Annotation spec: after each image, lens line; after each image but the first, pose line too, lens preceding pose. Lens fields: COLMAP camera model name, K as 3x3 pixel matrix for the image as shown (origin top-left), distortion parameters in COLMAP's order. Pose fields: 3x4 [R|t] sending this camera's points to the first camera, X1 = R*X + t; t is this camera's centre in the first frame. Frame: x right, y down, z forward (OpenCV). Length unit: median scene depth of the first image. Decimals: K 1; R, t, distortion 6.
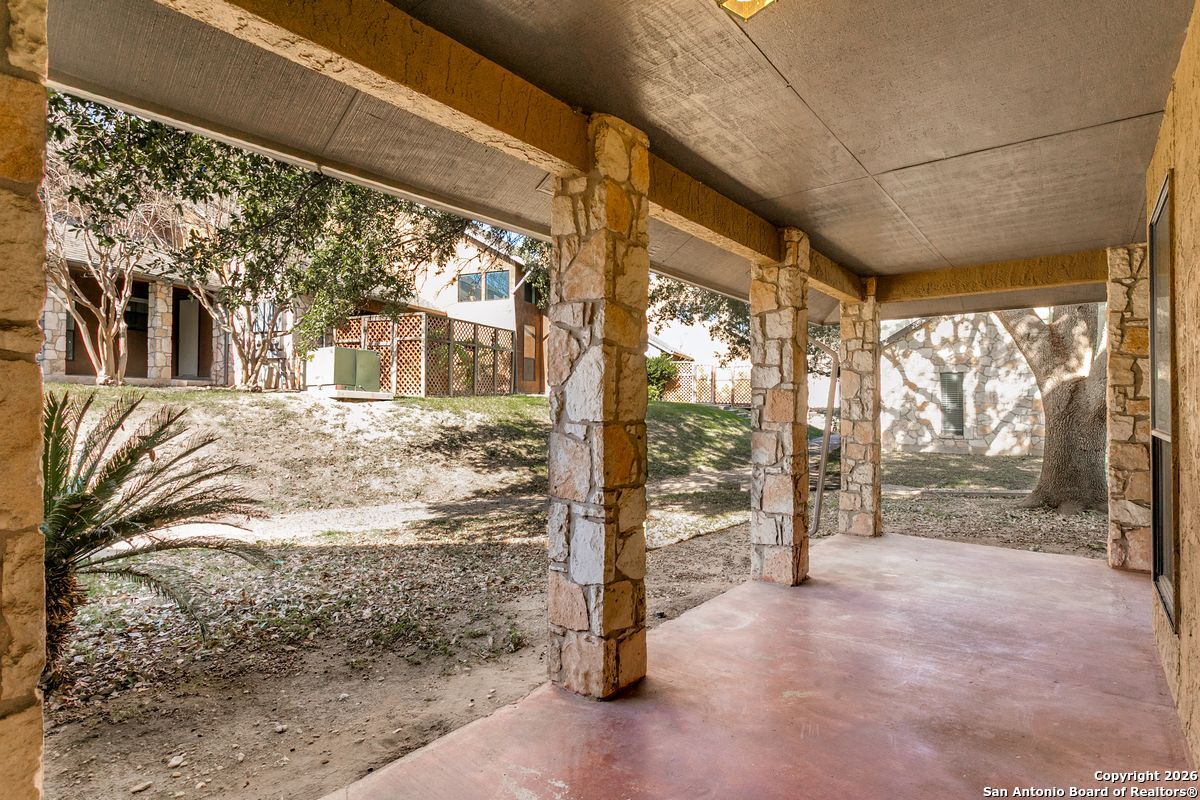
lens RADIAL K [[576.9, 0, 600.2], [0, 576.9, 403.1], [0, 0, 1]] dist [-0.000143, 0.000473]
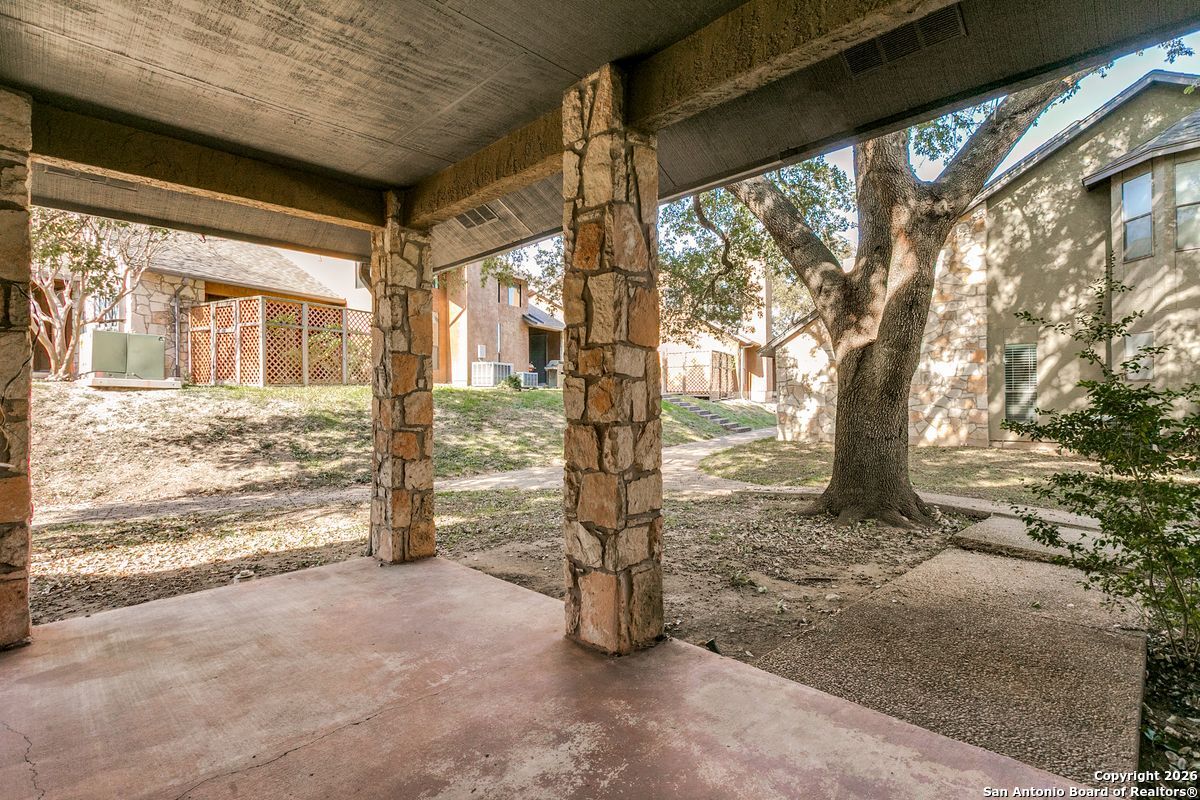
lens RADIAL K [[564.1, 0, 600.0], [0, 564.1, 400.0], [0, 0, 1]] dist [0.001658, 0.000260]
pose [[0.995794, -0.012239, -0.090800, 0.507328], [0.012775, 0.999904, 0.005332, 0.021833], [0.090726, -0.006470, 0.995855, 0.224267]]
